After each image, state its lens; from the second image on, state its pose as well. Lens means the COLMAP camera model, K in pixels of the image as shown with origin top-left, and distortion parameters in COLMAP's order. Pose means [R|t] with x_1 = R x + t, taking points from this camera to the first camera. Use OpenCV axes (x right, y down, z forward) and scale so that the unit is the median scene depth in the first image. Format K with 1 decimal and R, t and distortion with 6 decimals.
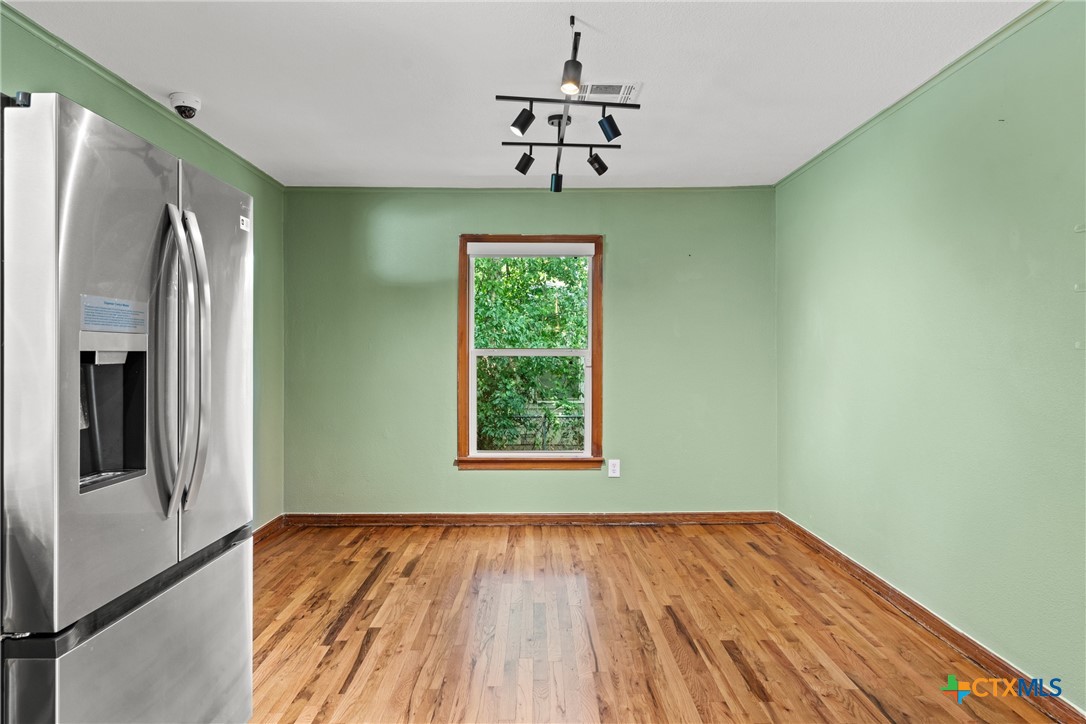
lens RADIAL K [[693.6, 0, 543.8], [0, 693.6, 360.1], [0, 0, 1]] dist [-0.008112, -0.000348]
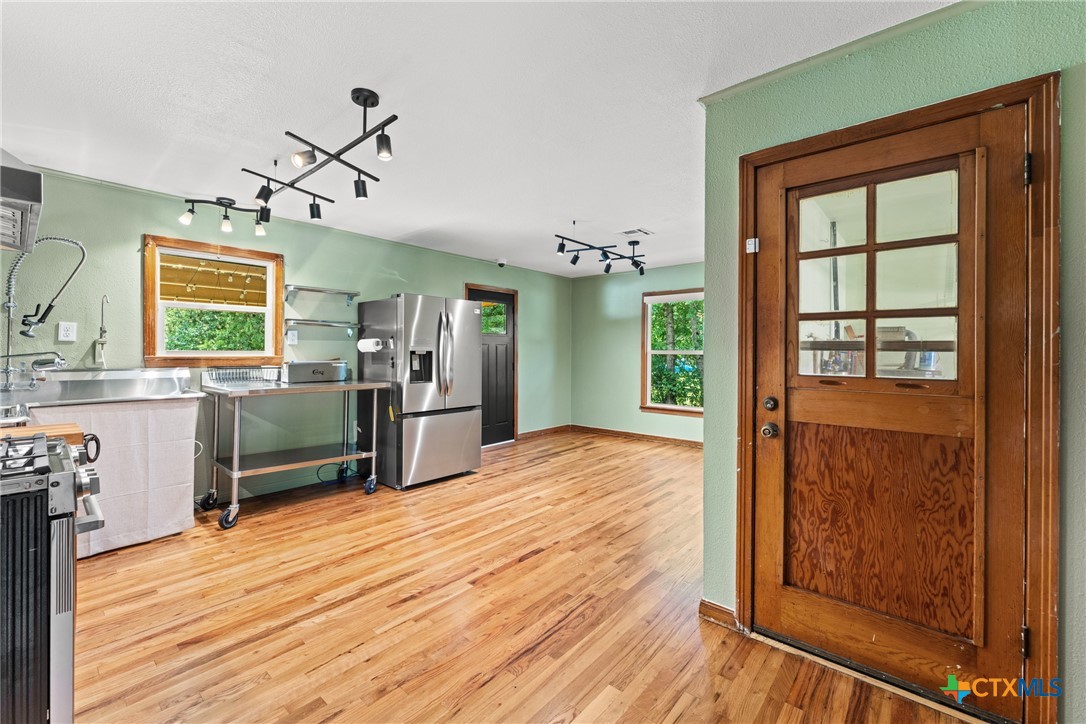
lens RADIAL K [[469.9, 0, 544.5], [0, 469.9, 356.0], [0, 0, 1]] dist [-0.000570, -0.001059]
pose [[0.741767, 0.005613, -0.670635, 0.789186], [-0.009113, 0.999957, -0.001710, 0.006341], [0.670596, 0.007380, 0.741786, -0.254675]]
